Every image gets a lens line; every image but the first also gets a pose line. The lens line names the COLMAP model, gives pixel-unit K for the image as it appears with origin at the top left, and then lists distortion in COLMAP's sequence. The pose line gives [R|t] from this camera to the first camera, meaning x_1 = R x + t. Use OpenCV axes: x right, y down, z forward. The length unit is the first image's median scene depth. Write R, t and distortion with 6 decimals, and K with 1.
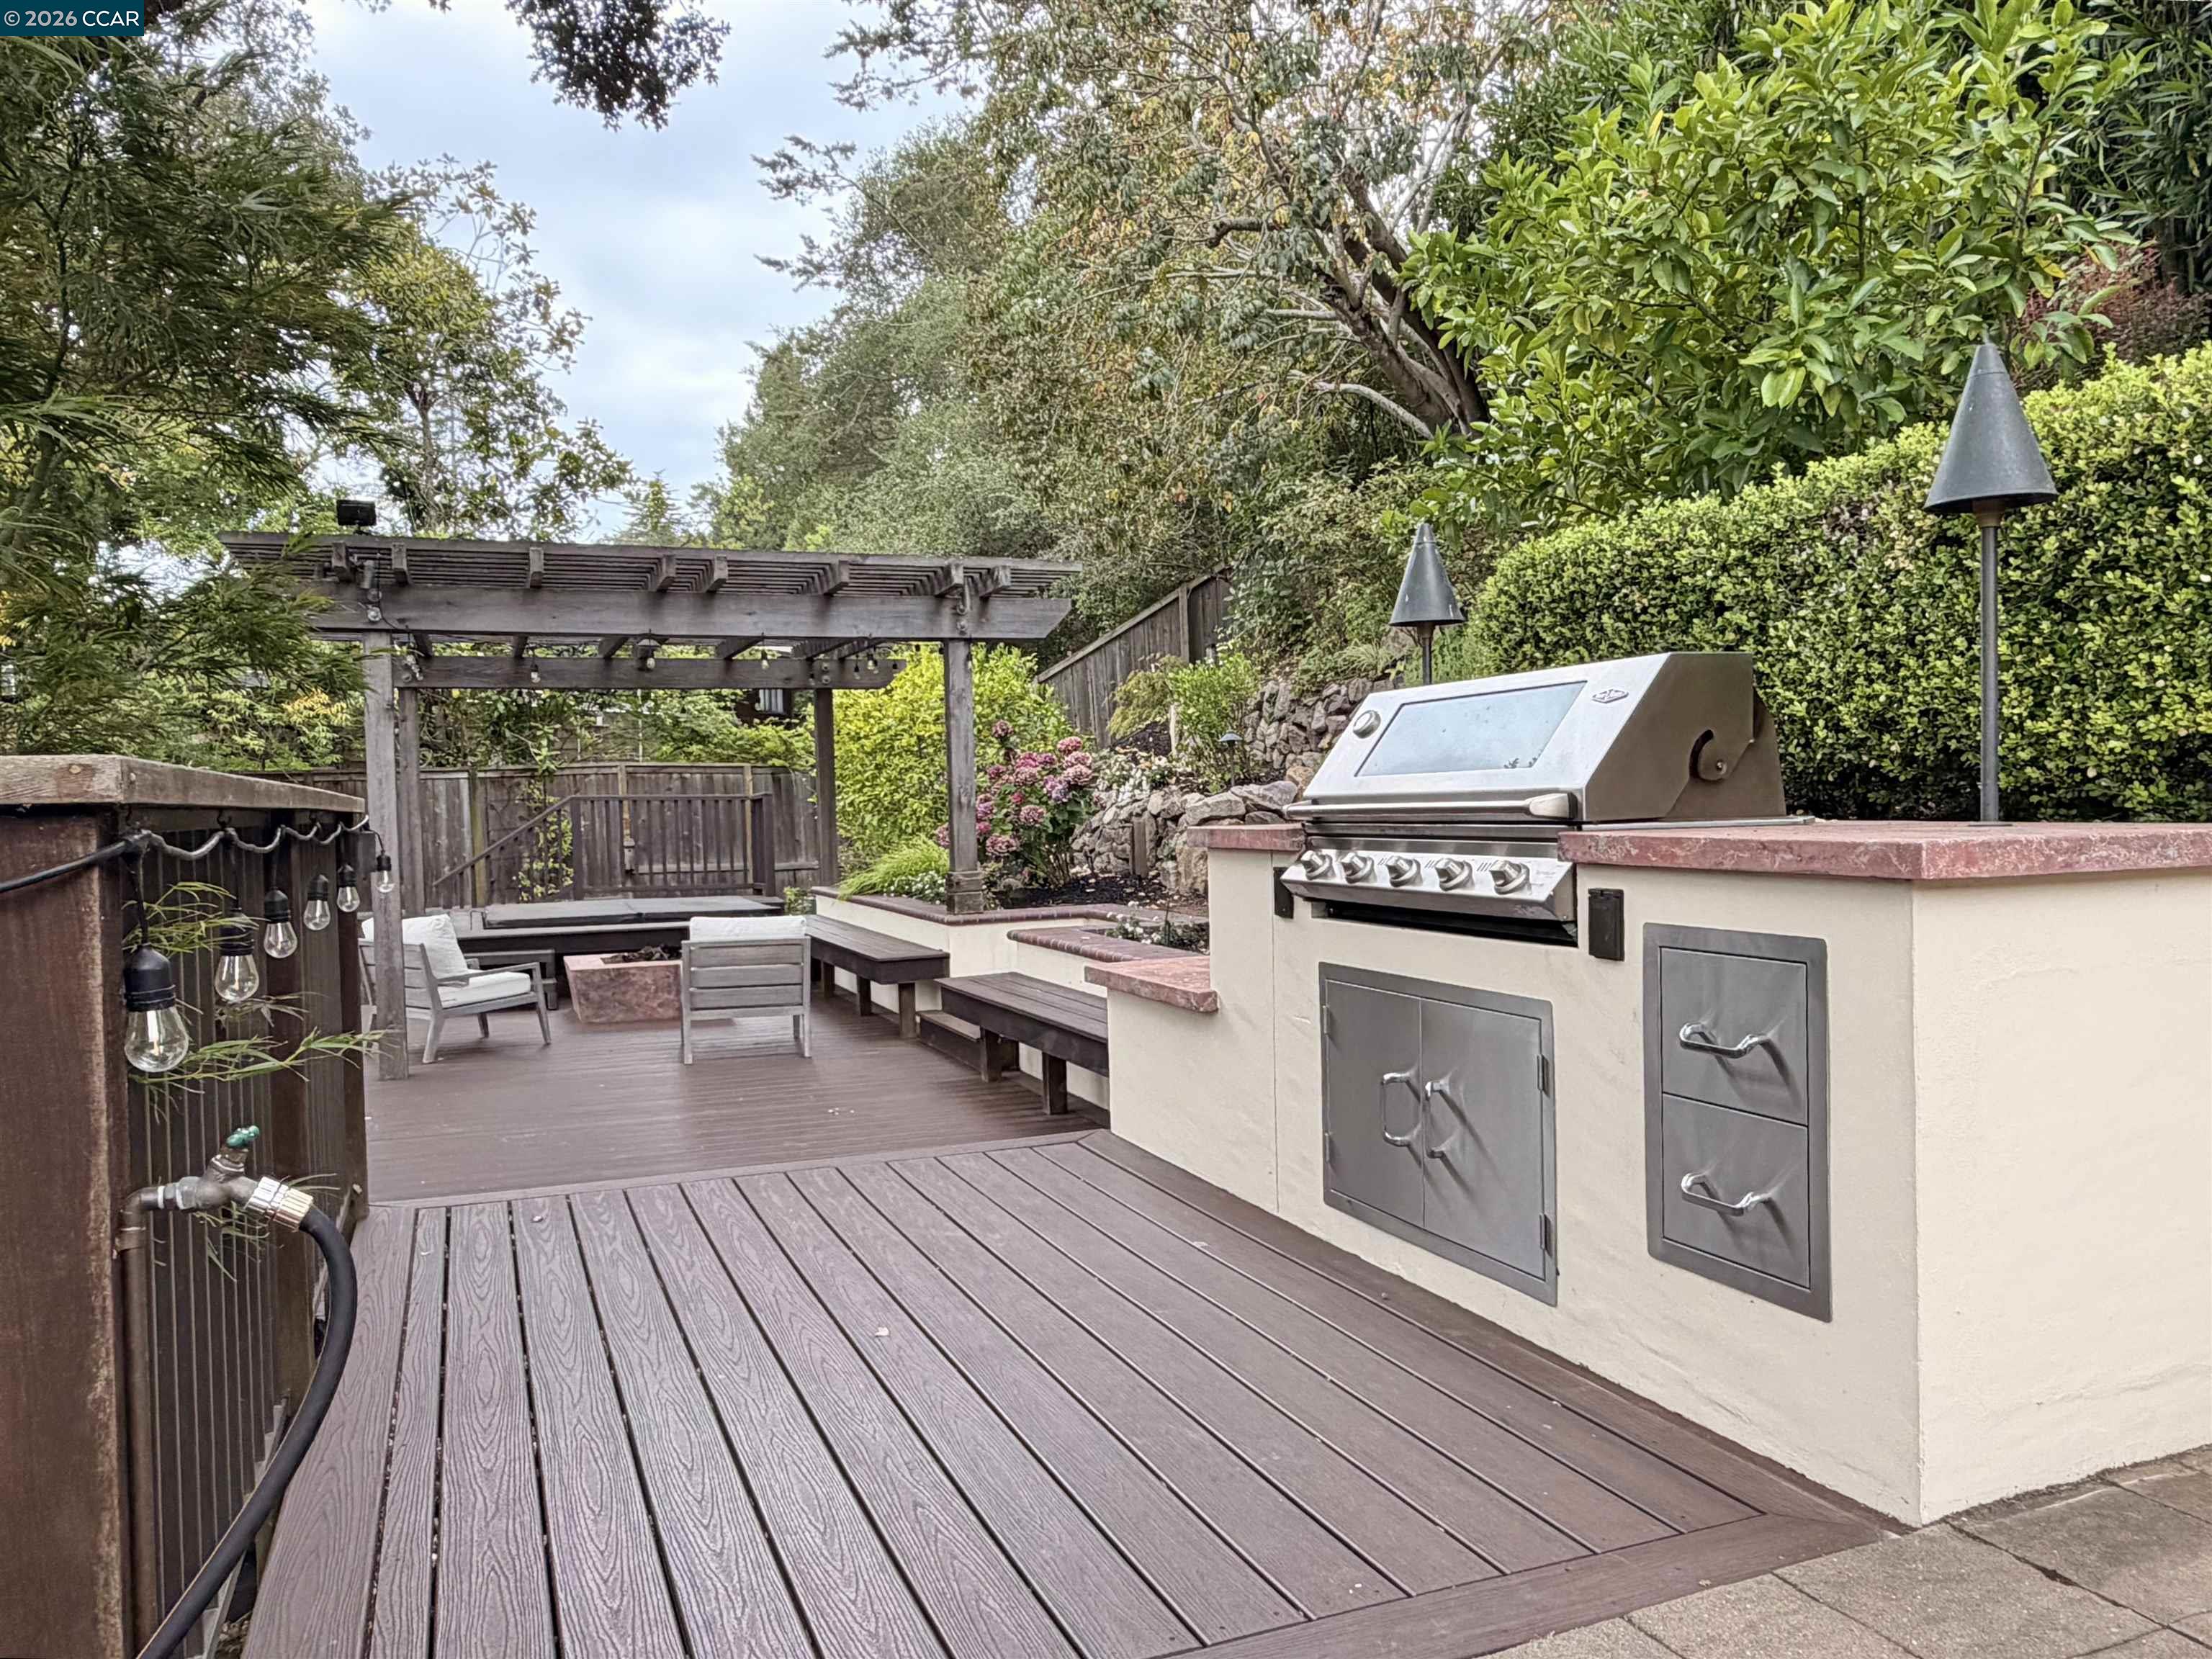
lens RADIAL K [[1555.7, 0, 1105.4], [0, 1555.7, 832.9], [0, 0, 1]] dist [-0.001371, -0.000270]
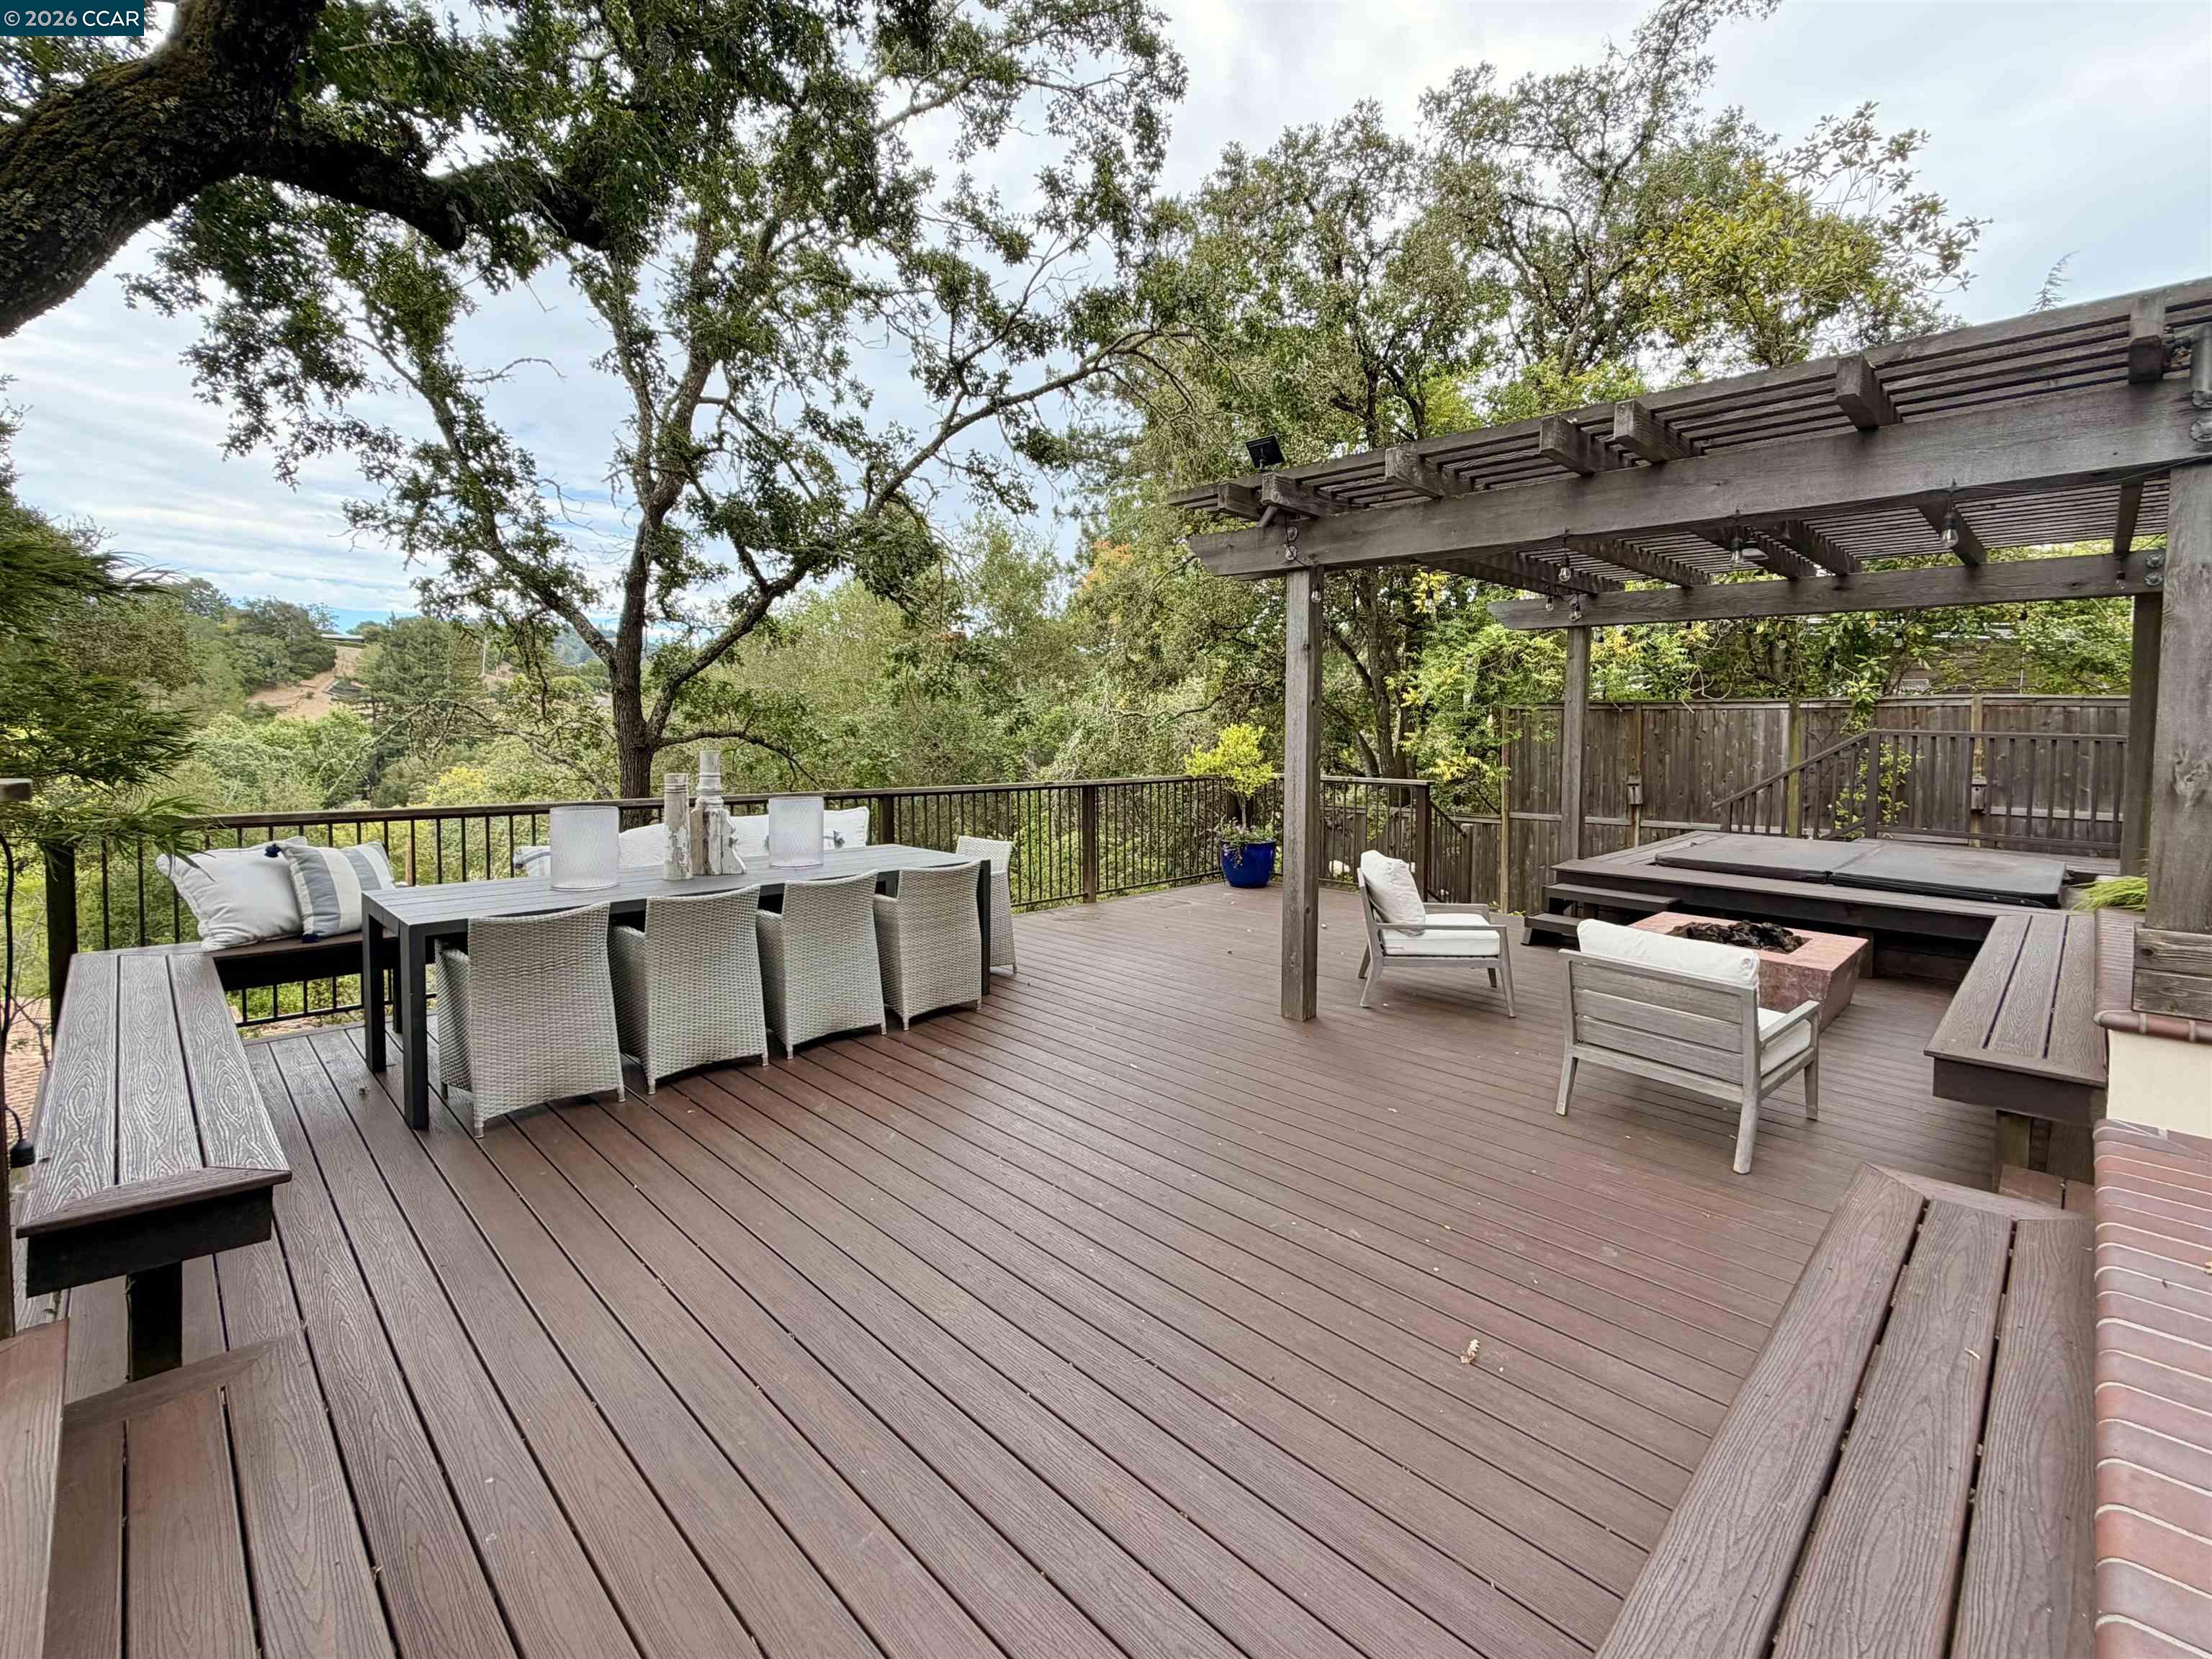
lens RADIAL K [[983.7, 0, 1114.2], [0, 983.7, 762.2], [0, 0, 1]] dist [0.000560, 0.000055]
pose [[0.391177, 0.068515, -0.917762, 0.030141], [-0.040634, 0.997538, 0.057152, -0.017207], [0.919418, 0.014936, 0.392998, 0.289418]]
